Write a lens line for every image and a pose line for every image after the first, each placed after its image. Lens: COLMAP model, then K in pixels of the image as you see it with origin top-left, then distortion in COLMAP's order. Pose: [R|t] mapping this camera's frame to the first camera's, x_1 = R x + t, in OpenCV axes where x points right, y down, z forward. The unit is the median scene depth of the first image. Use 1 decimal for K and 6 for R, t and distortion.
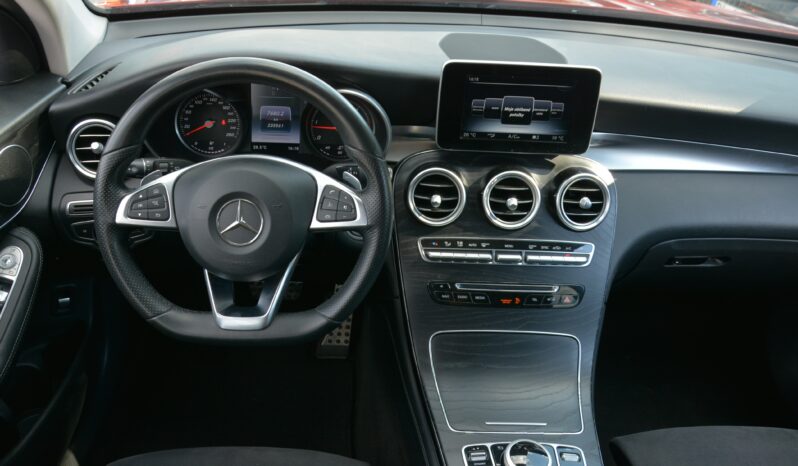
lens RADIAL K [[672.9, 0, 382.5], [0, 672.9, 178.6], [0, 0, 1]] dist [-0.041194, 0.000698]
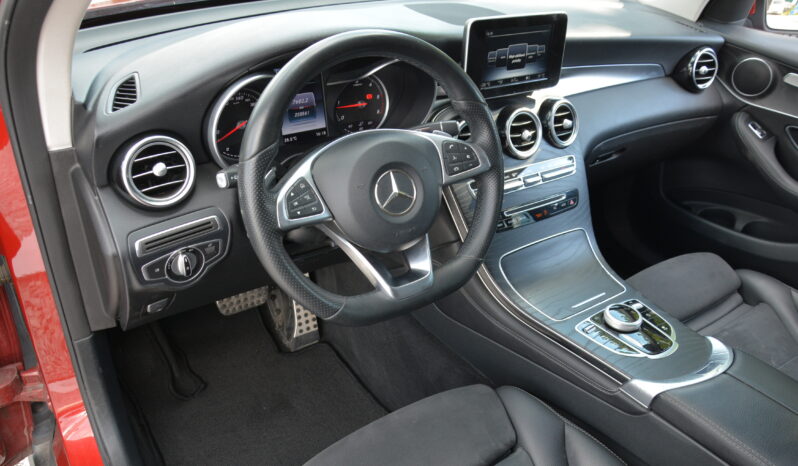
lens RADIAL K [[627.7, 0, 399.0], [0, 627.7, 233.0], [0, 0, 1]] dist [-0.028616, 0.004083]
pose [[0.832717, -0.277329, 0.479241, -0.578850], [0.236392, 0.960745, 0.145219, -0.011590], [-0.500702, -0.007638, 0.865586, 0.140812]]
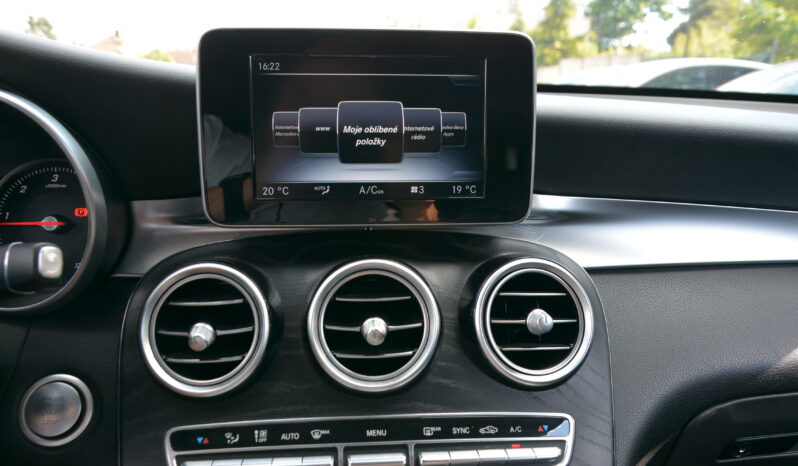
lens RADIAL K [[627.7, 0, 399.0], [0, 627.7, 233.0], [0, 0, 1]] dist [-0.028616, 0.004083]
pose [[0.996345, -0.056220, 0.064313, 0.184488], [0.072345, 0.955691, -0.285343, 0.093691], [-0.045422, 0.288953, 0.956265, 0.582902]]
